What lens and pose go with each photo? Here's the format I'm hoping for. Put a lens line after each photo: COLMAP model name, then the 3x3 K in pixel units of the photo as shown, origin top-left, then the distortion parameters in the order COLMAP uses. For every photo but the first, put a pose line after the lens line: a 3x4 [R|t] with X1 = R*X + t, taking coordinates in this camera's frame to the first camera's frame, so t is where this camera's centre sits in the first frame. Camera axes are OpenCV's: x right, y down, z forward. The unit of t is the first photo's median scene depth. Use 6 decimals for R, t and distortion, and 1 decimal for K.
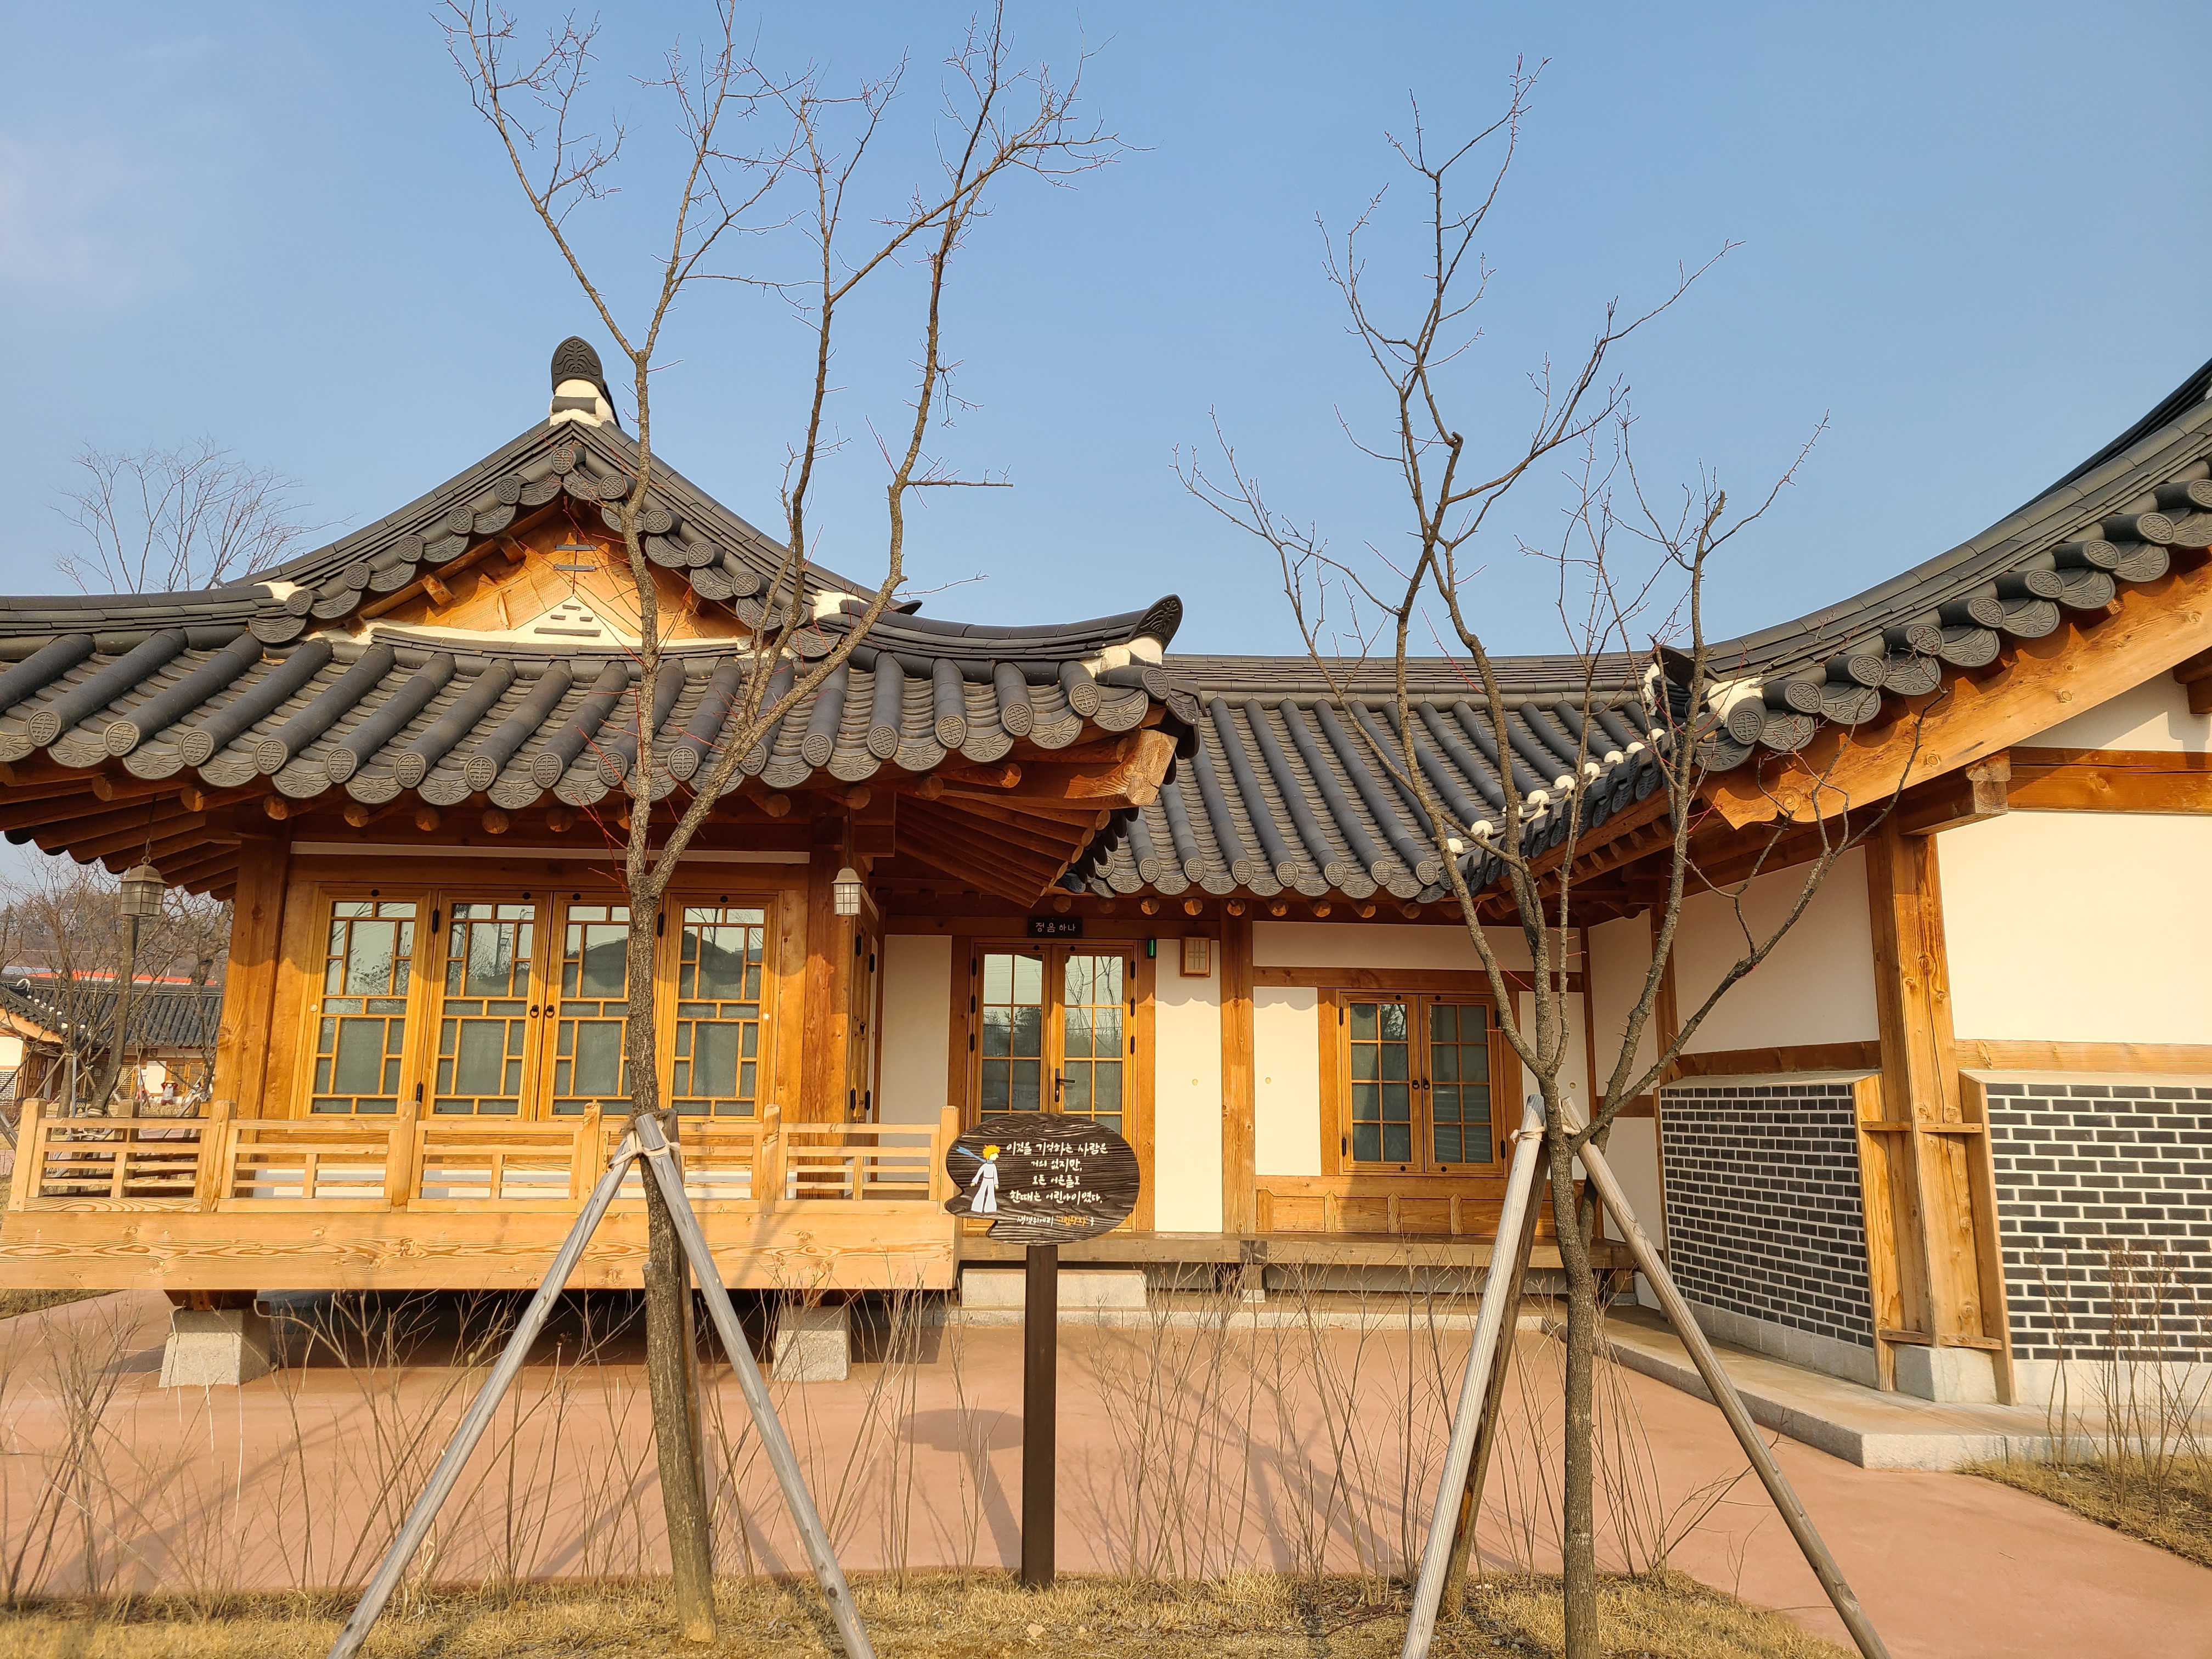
lens RADIAL K [[1613.8, 0, 1106.0], [0, 1613.8, 829.5], [0, 0, 1]] dist [0.075670, -0.053307]
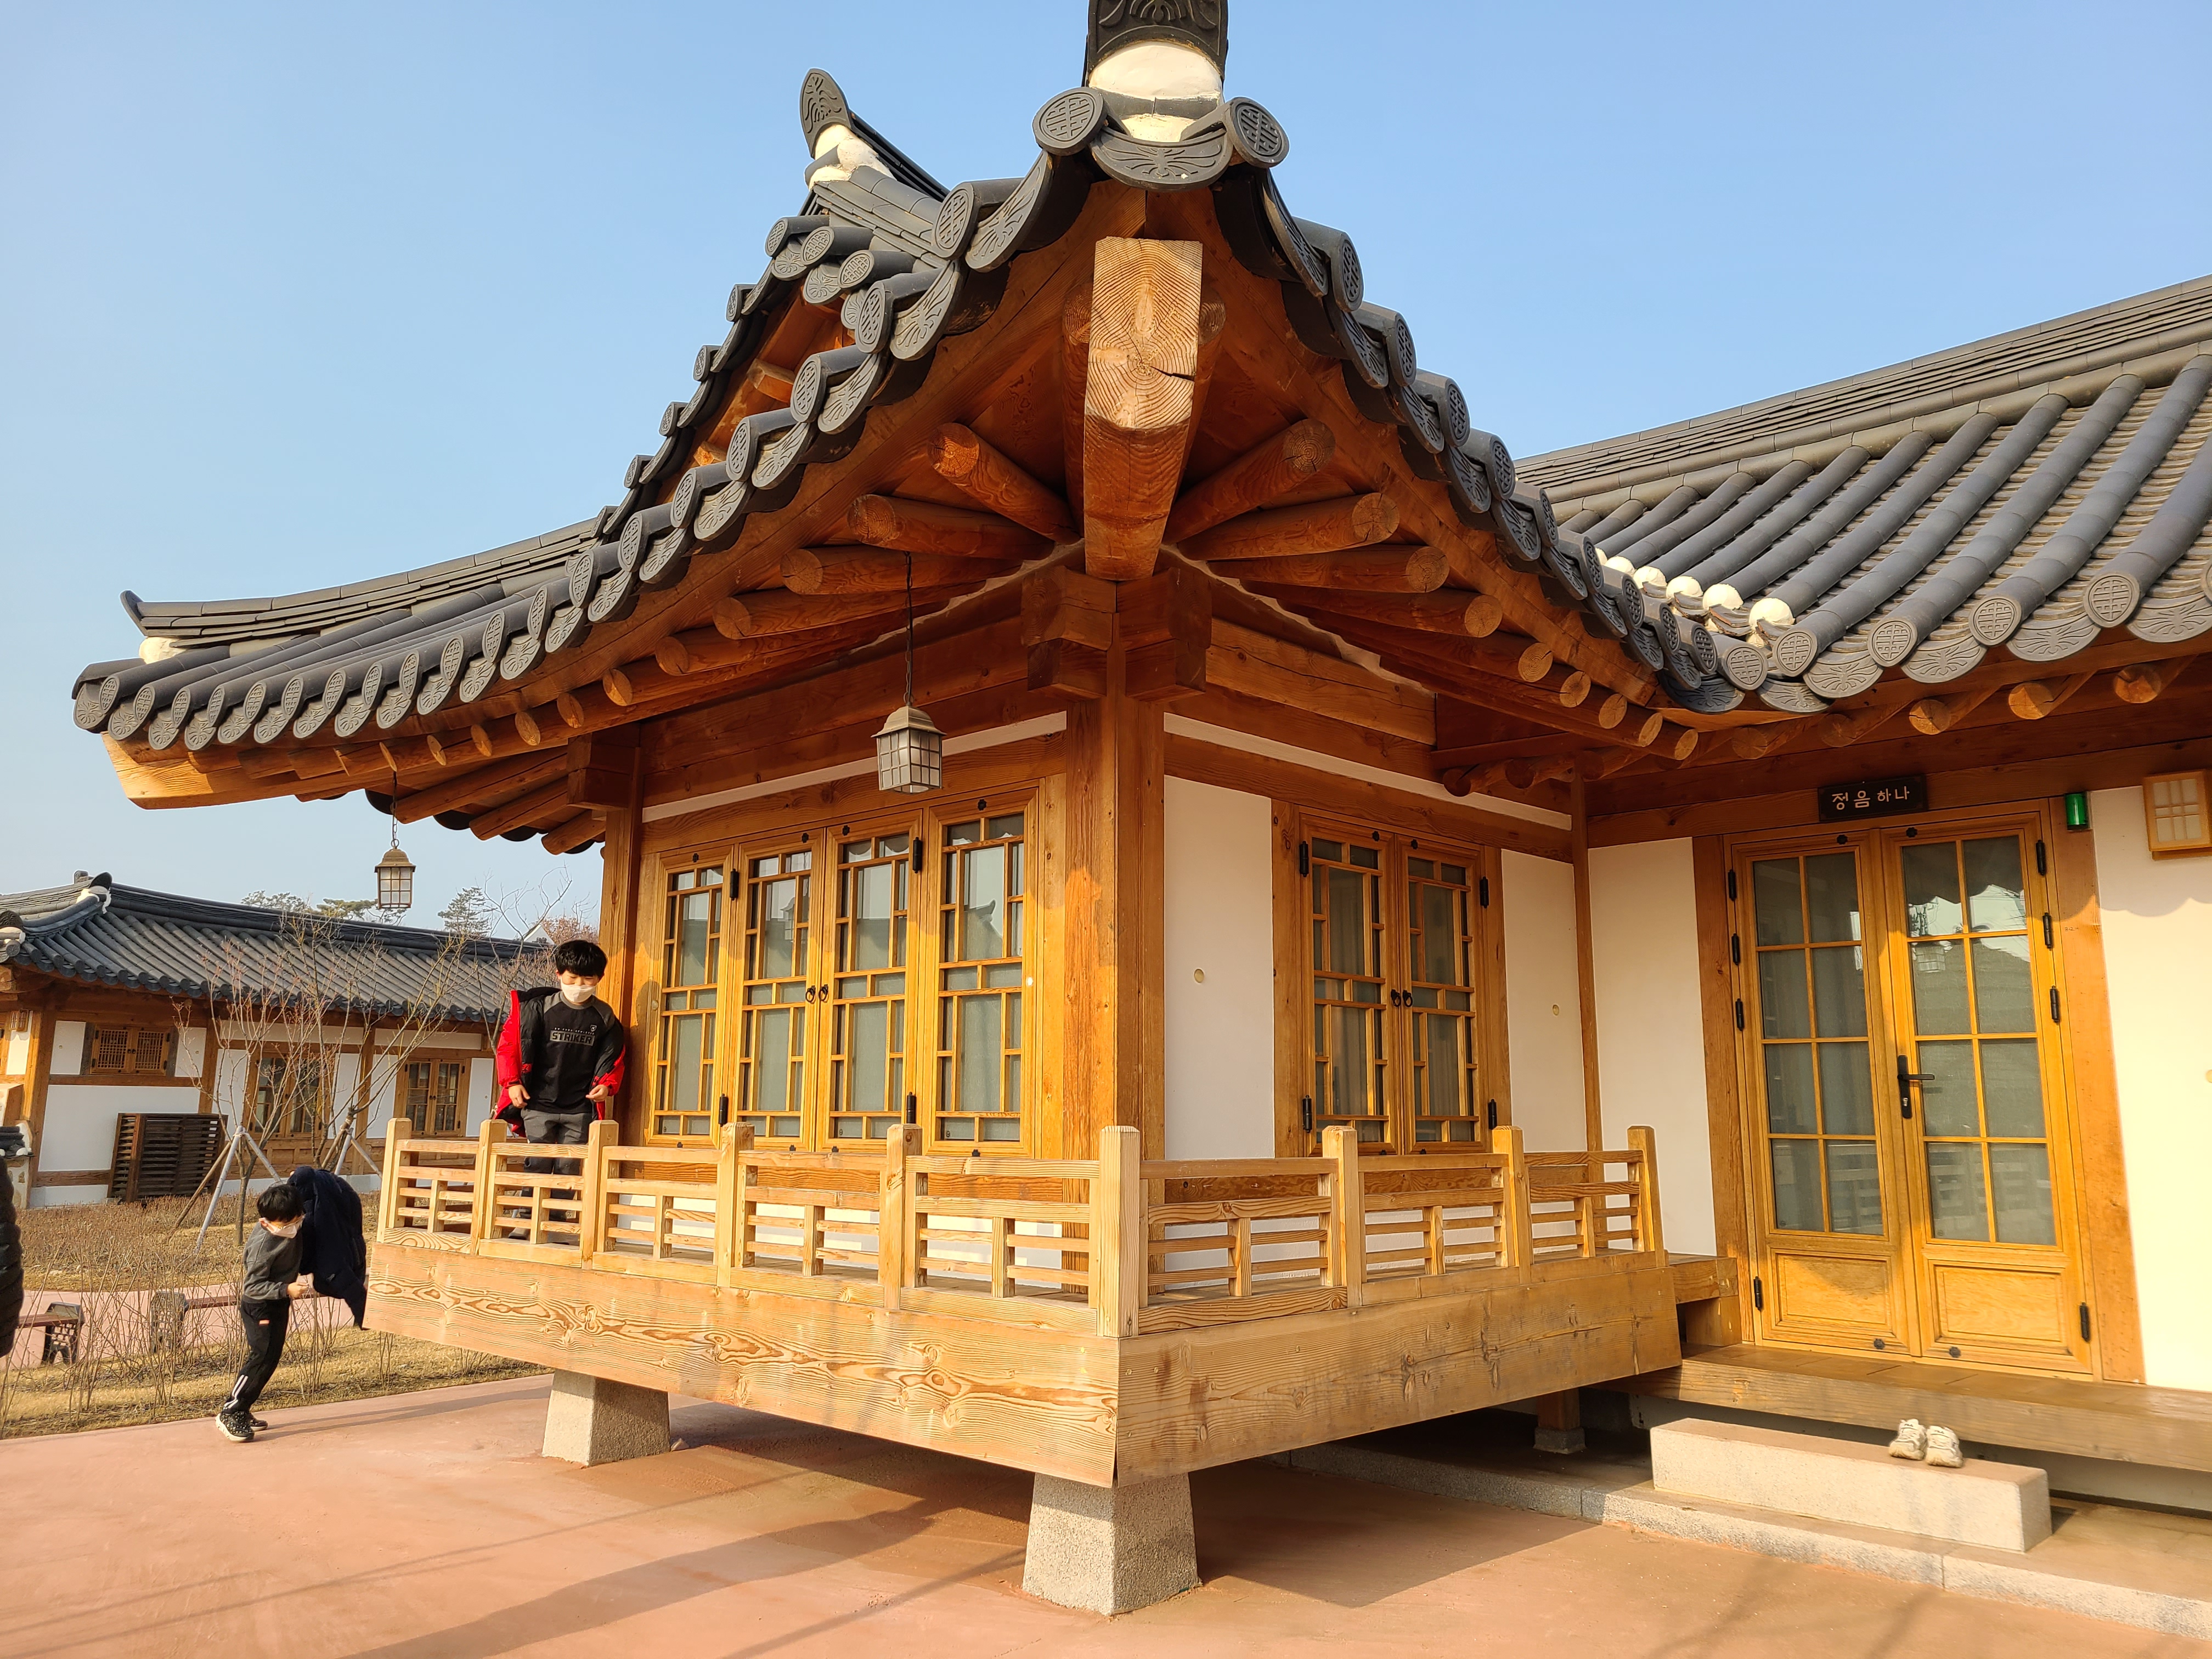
lens RADIAL K [[1677.9, 0, 1106.0], [0, 1677.9, 829.5], [0, 0, 1]] dist [0.039476, -0.061656]
pose [[0.675948, -0.133027, -0.724844, 0.281530], [0.127127, 0.989876, -0.063116, 0.102728], [0.725902, -0.049484, 0.686016, 0.588746]]
